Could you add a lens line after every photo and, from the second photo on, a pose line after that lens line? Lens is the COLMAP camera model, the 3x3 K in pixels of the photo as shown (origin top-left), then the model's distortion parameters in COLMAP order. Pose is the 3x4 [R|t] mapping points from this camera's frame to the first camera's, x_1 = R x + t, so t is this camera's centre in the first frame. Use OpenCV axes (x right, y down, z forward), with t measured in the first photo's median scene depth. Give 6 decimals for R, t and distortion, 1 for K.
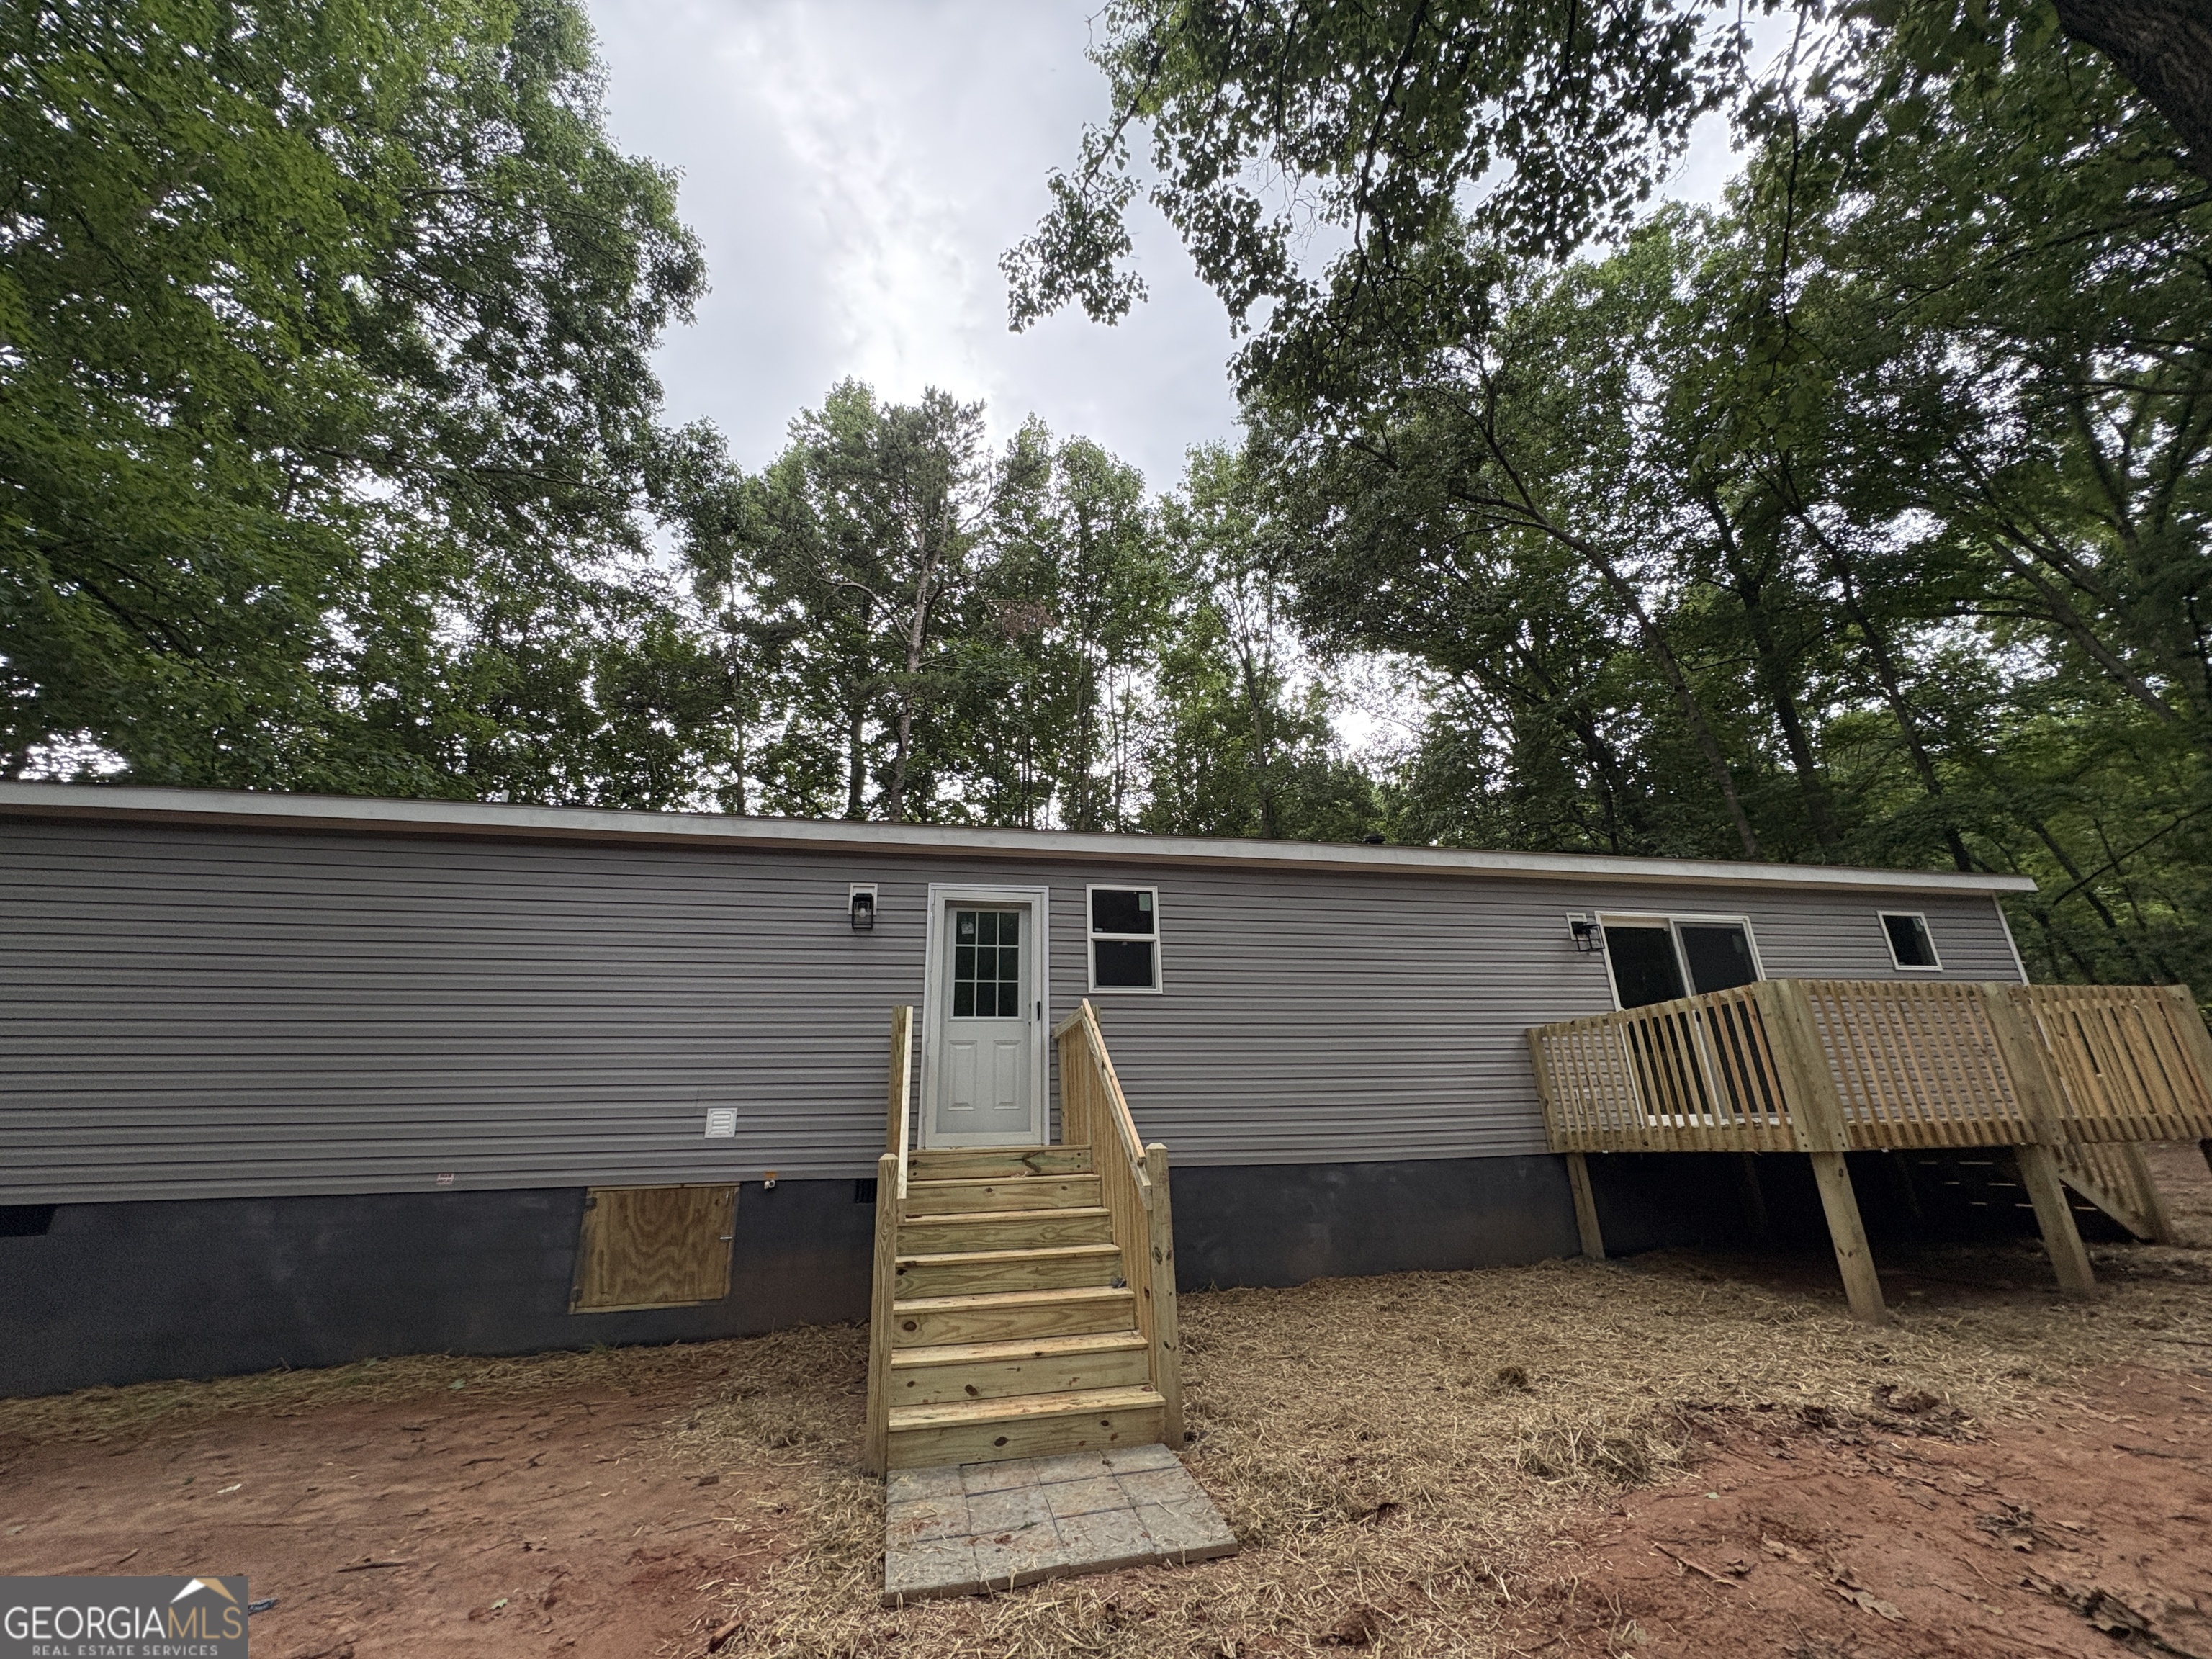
lens RADIAL K [[879.7, 0, 1101.3], [0, 879.7, 827.5], [0, 0, 1]] dist [-0.000842, 0.000018]
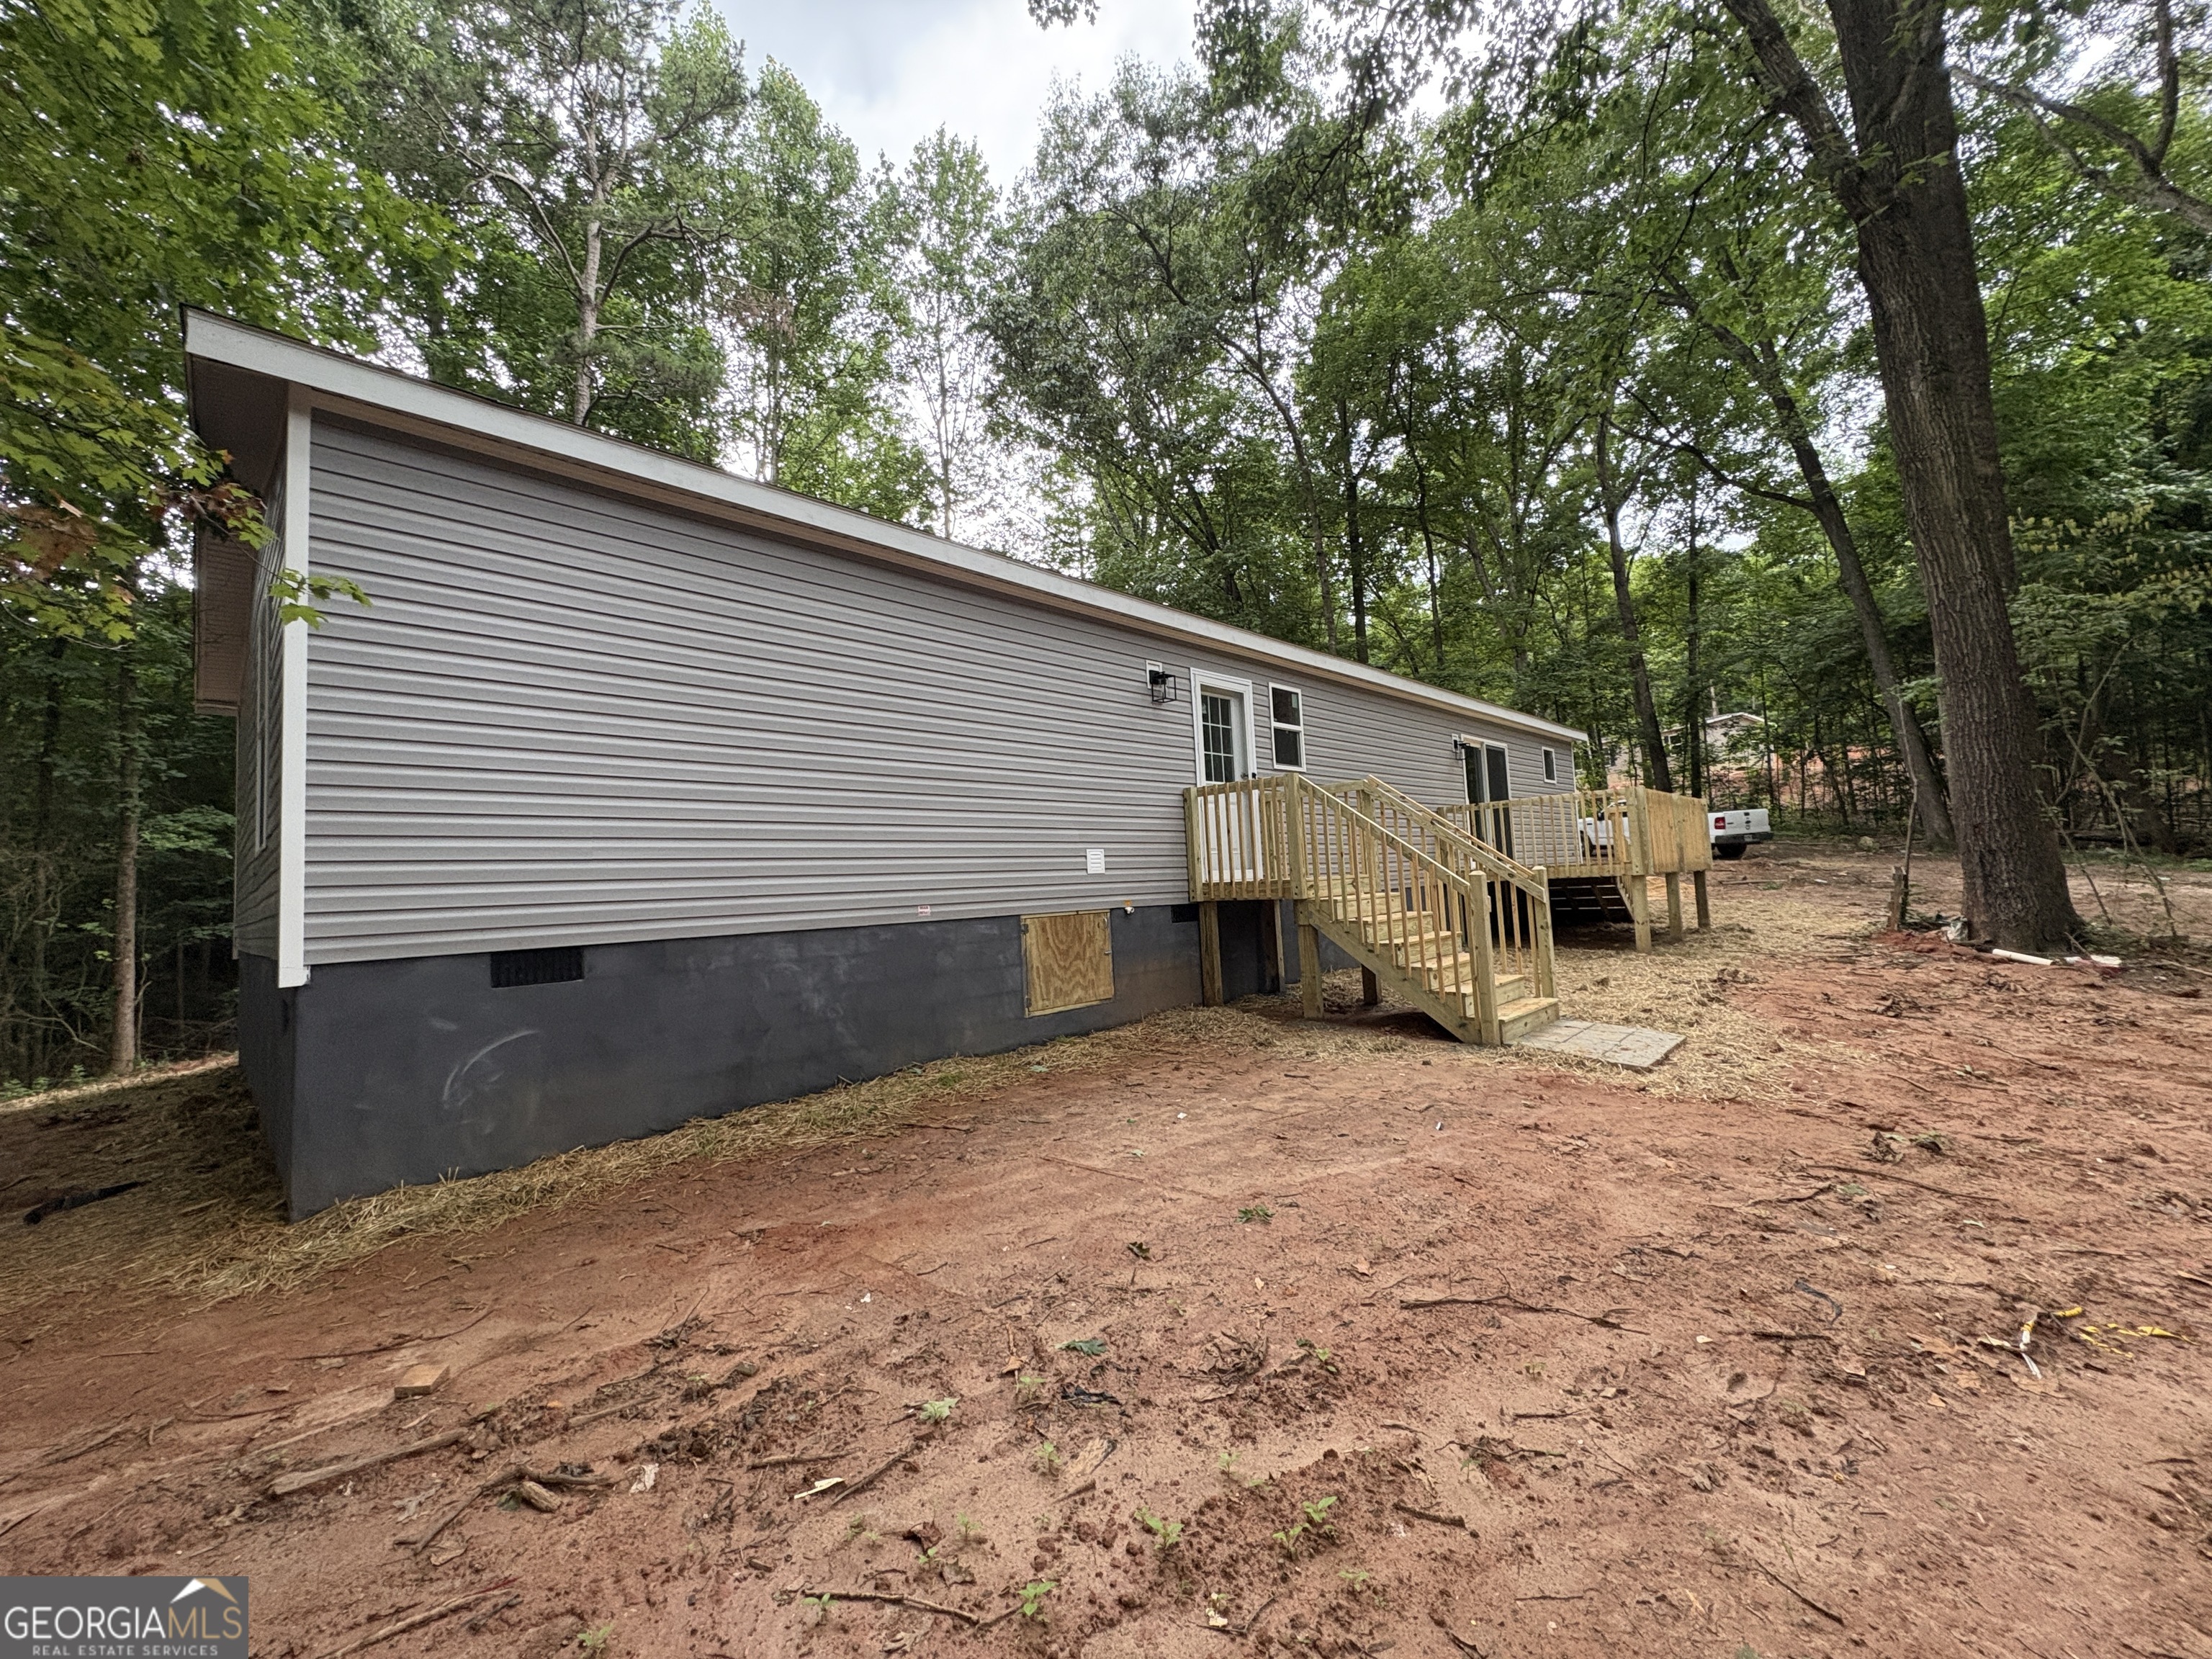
lens RADIAL K [[879.7, 0, 1101.3], [0, 879.7, 827.5], [0, 0, 1]] dist [-0.000842, 0.000018]
pose [[0.841206, 0.024277, 0.540169, -0.919836], [-0.161675, 0.964583, 0.208425, 0.043805], [-0.515978, -0.262661, 0.815338, 0.055215]]
